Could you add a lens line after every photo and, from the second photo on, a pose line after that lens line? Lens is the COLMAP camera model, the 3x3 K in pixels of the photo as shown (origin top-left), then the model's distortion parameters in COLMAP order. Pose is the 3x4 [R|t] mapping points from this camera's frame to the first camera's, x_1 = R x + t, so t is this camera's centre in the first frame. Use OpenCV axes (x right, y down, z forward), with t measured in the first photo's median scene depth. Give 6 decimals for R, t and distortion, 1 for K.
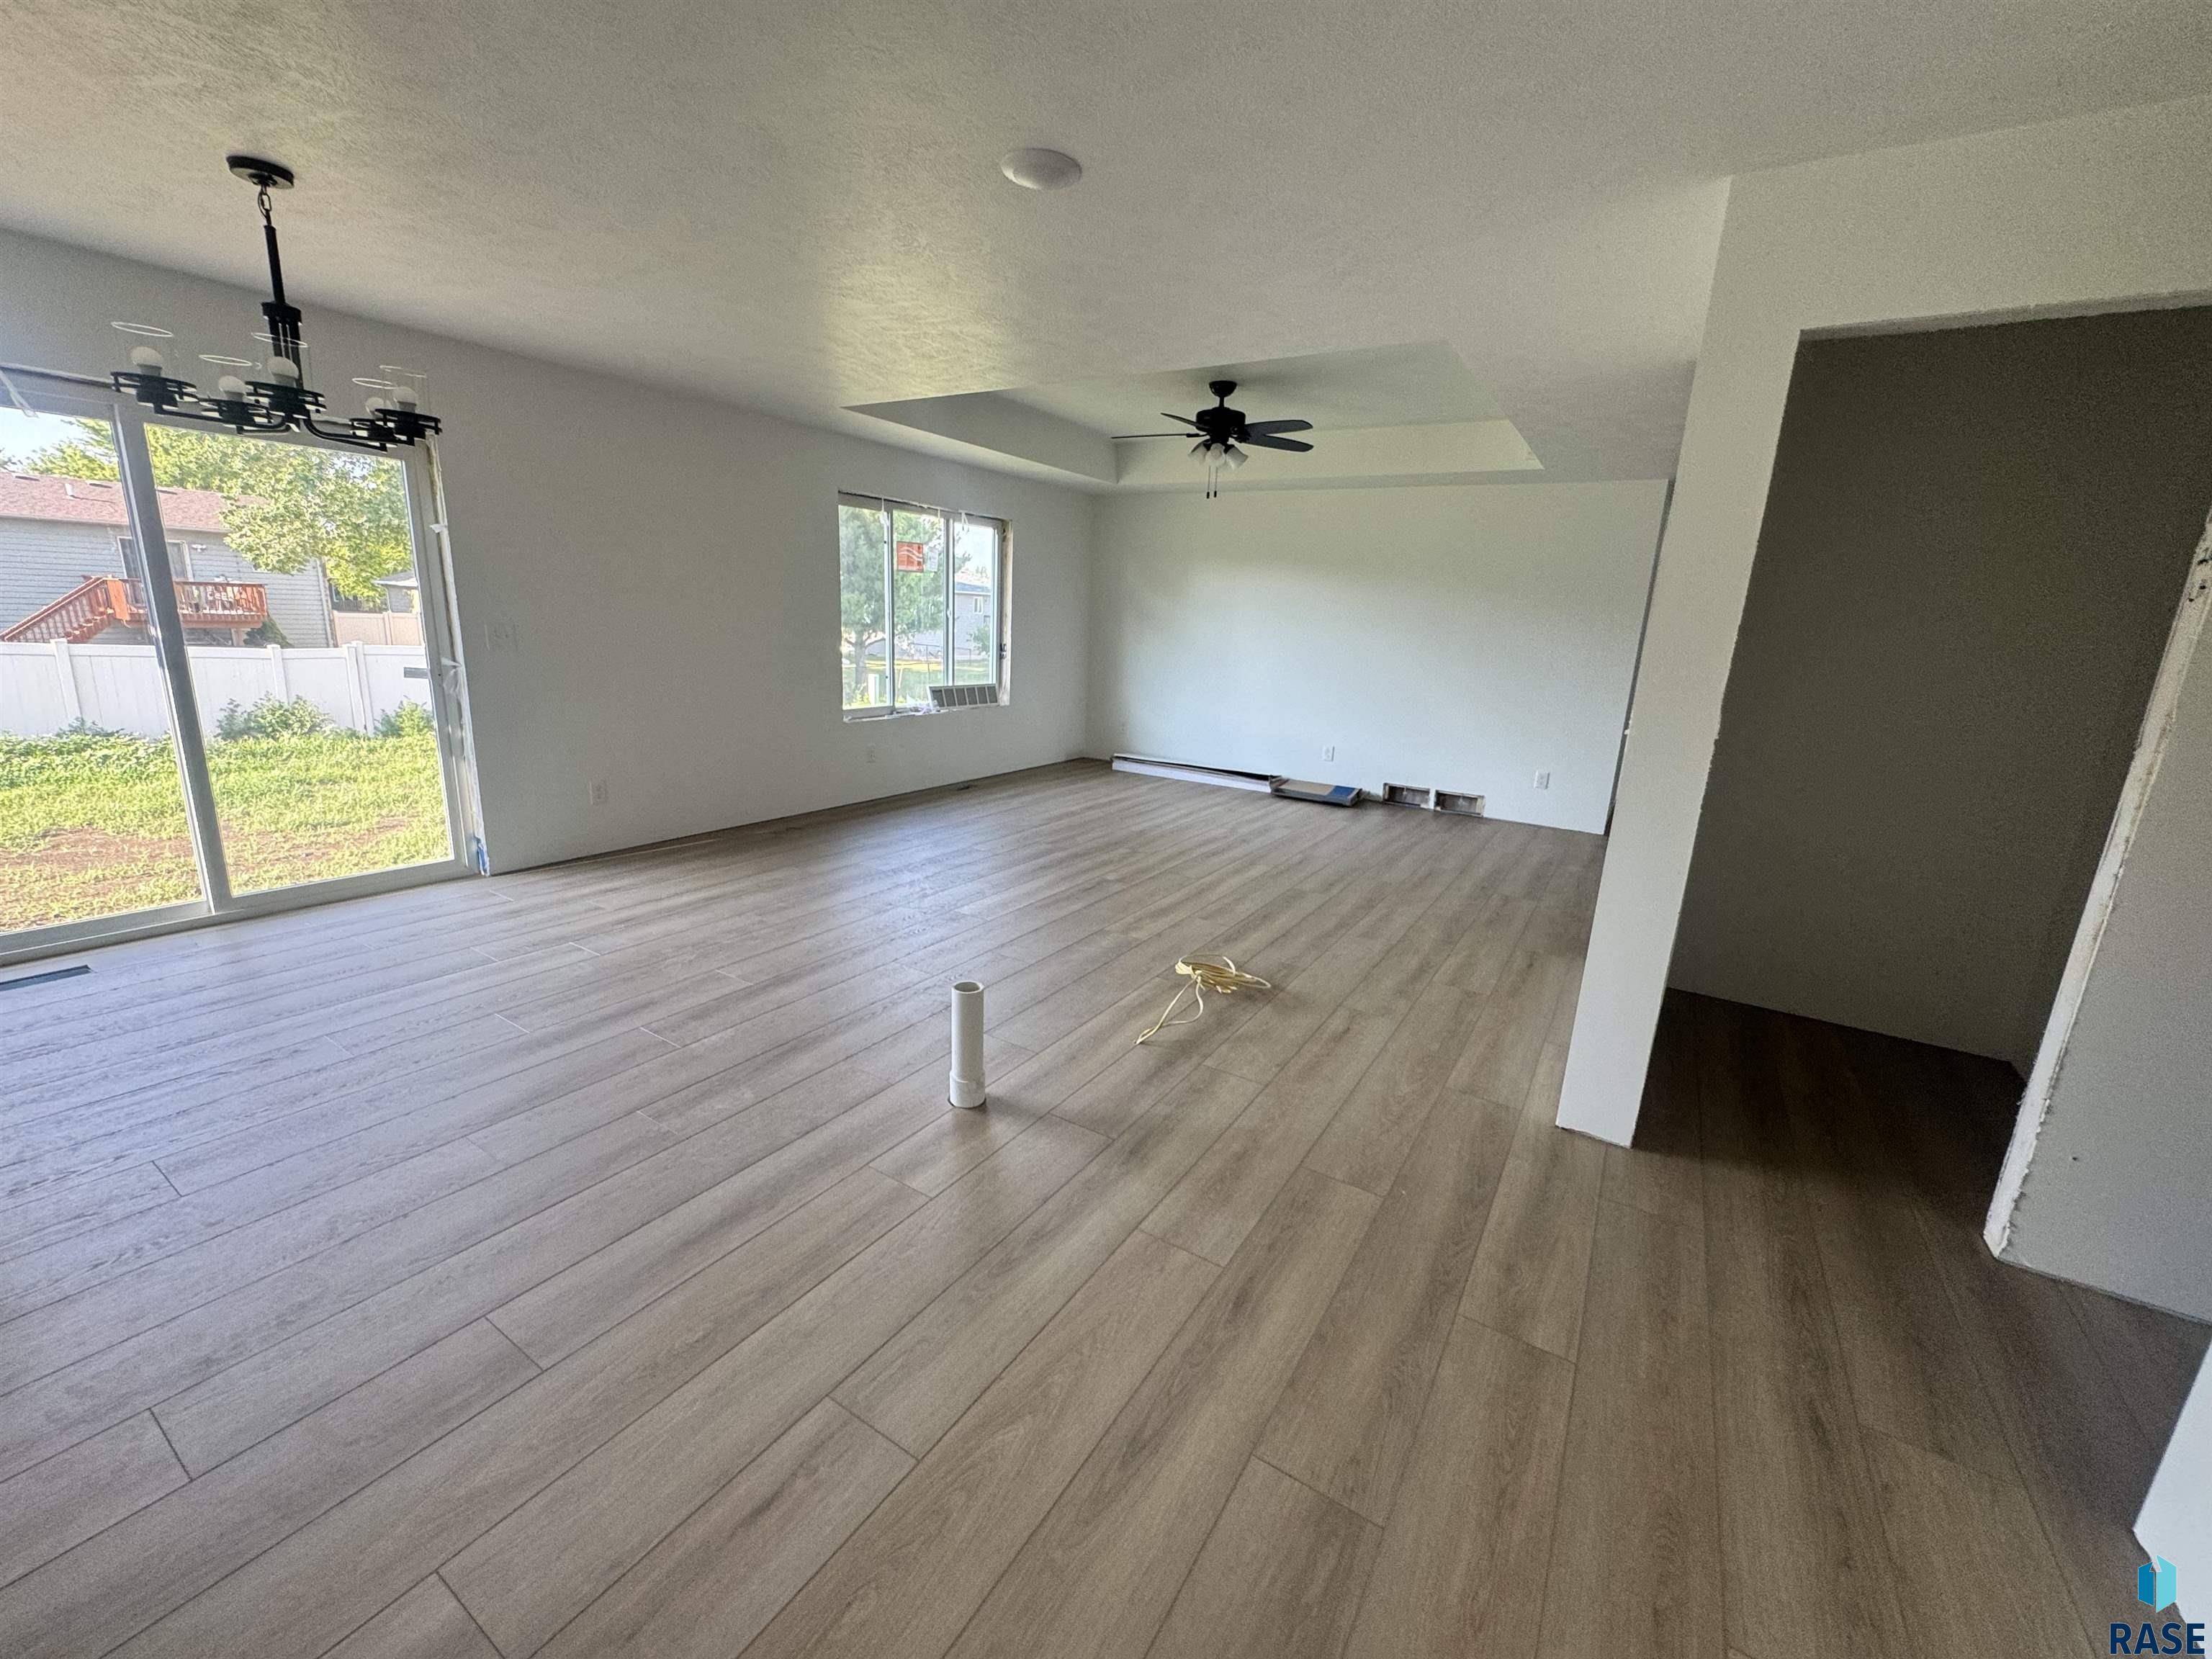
lens RADIAL K [[886.5, 0, 1106.0], [0, 886.5, 829.5], [0, 0, 1]] dist [0.000272, -0.000028]
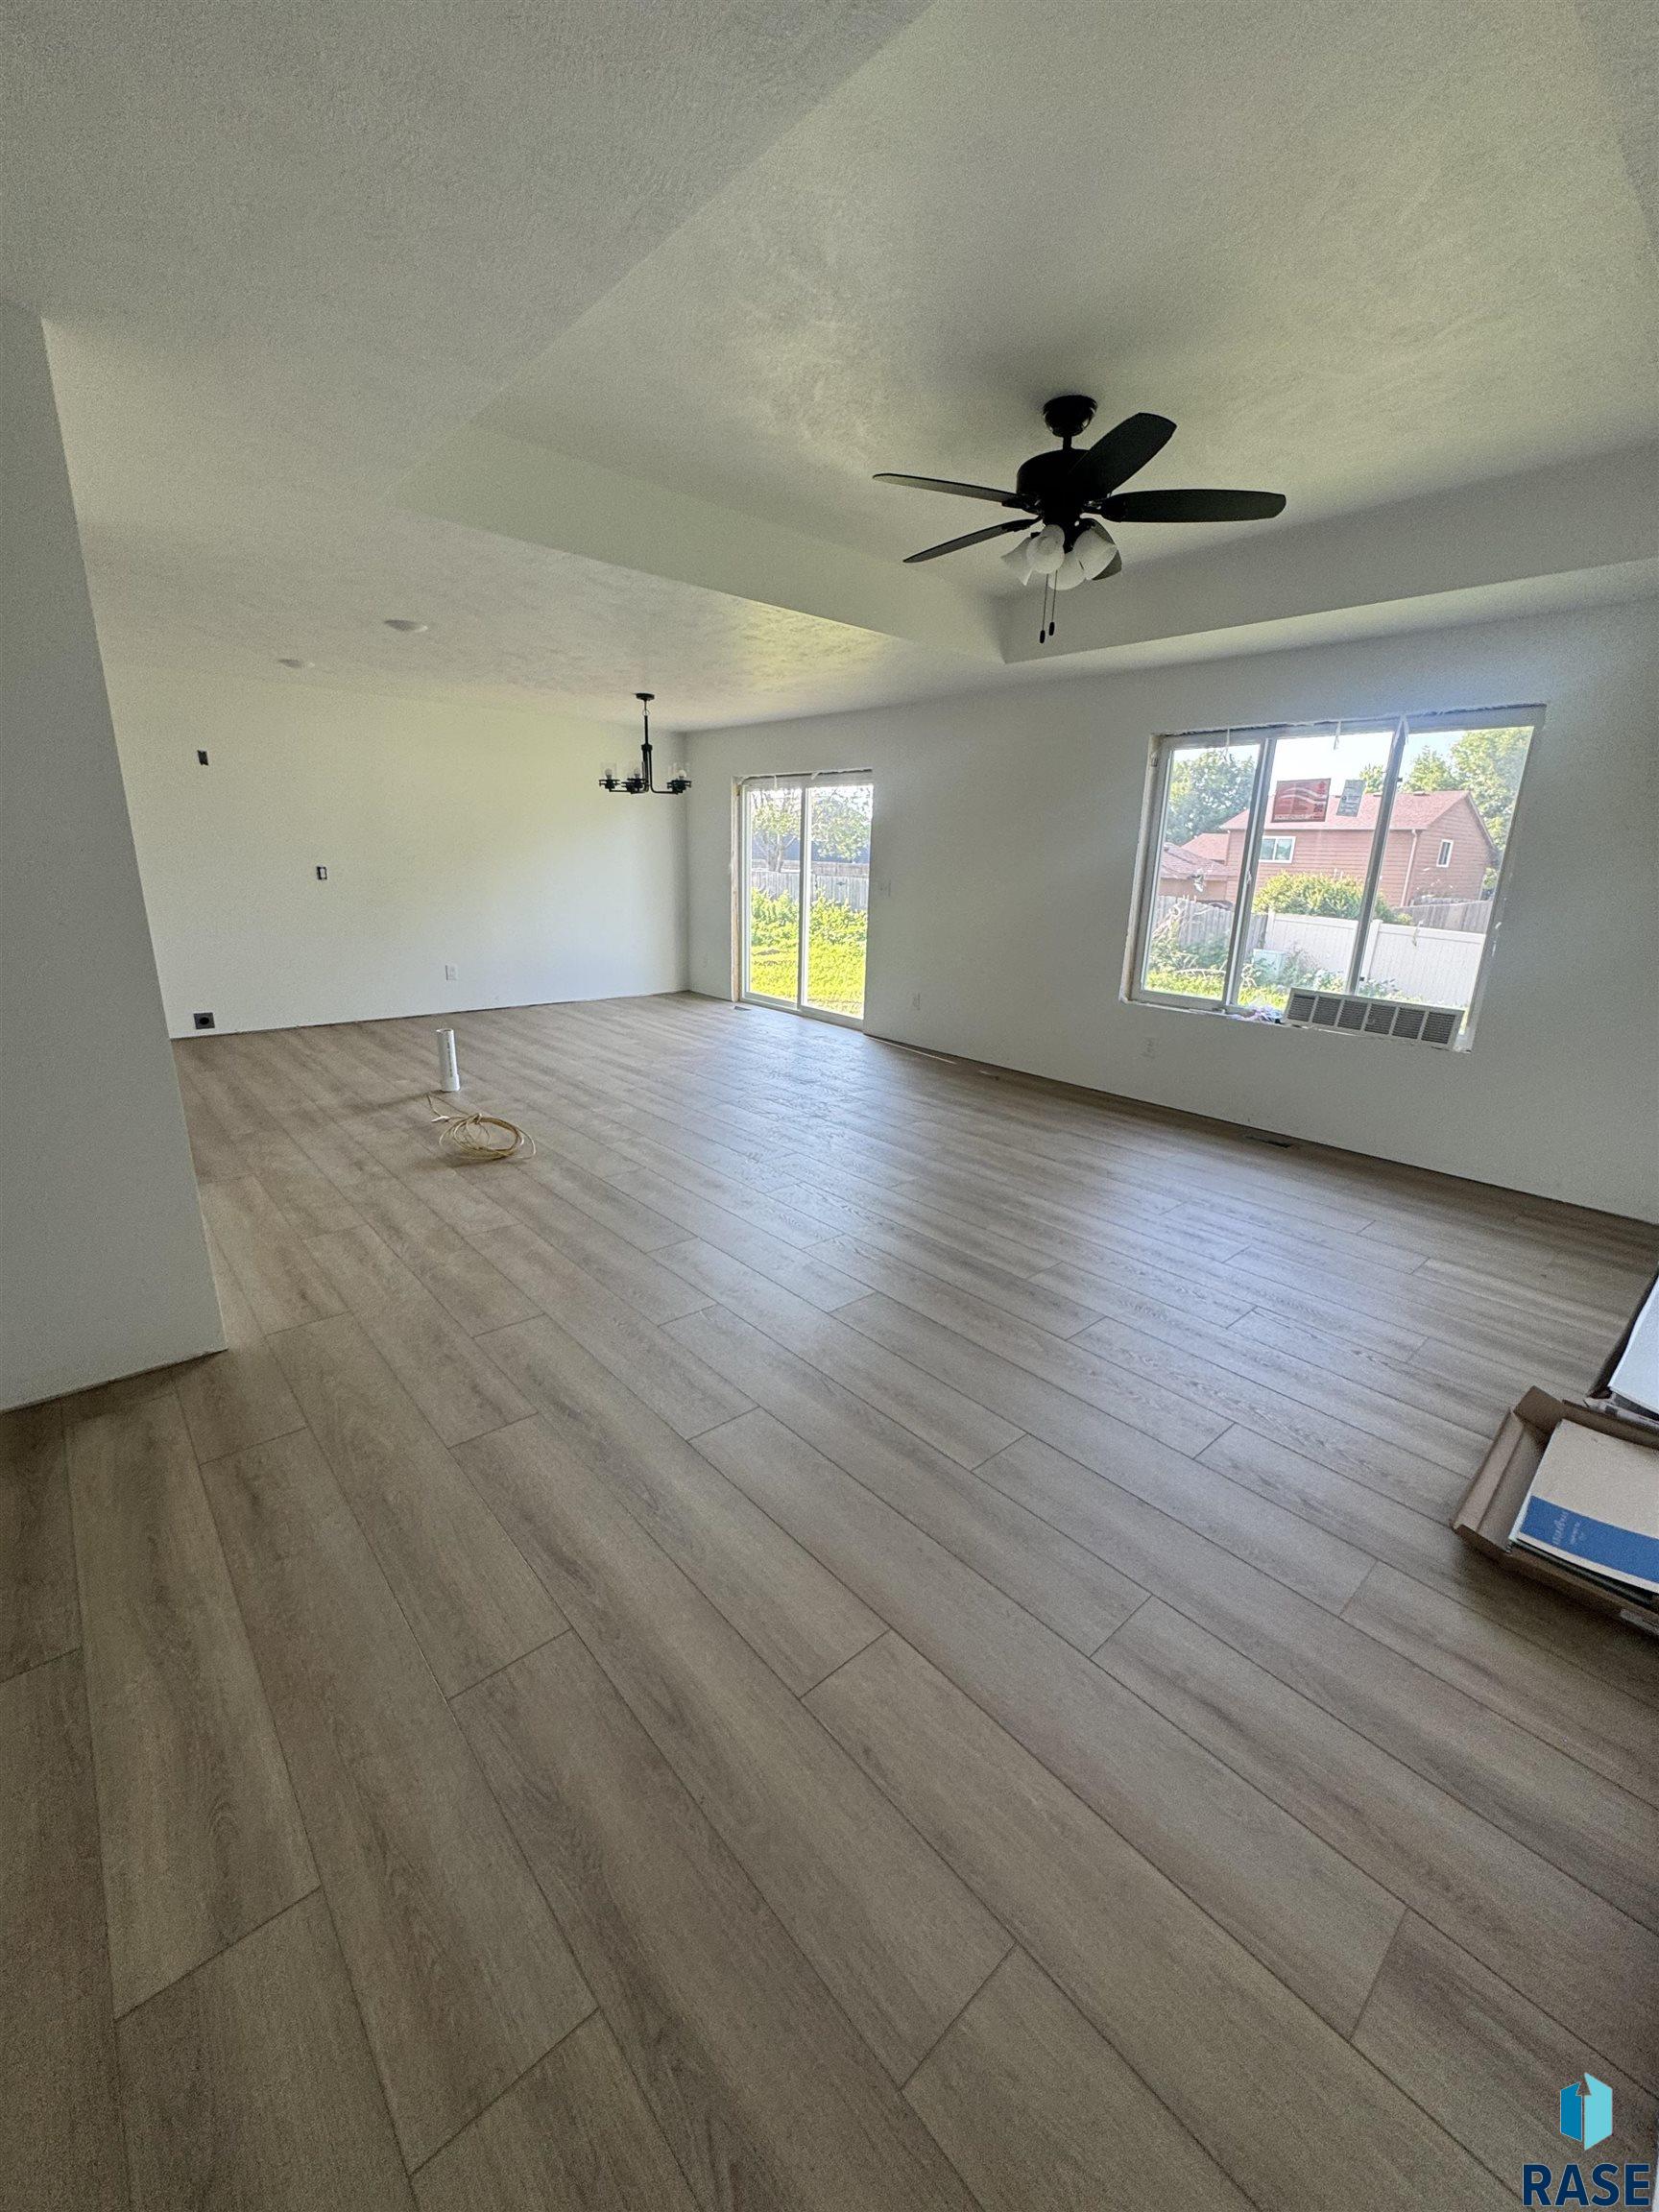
lens RADIAL K [[888.2, 0, 829.5], [0, 888.2, 1106.0], [0, 0, 1]] dist [-0.001661, -0.000099]
pose [[-0.283918, 0.210574, -0.935441, 1.004429], [-0.268701, 0.919025, 0.288432, -0.318711], [0.920430, 0.333244, -0.204346, 1.491560]]
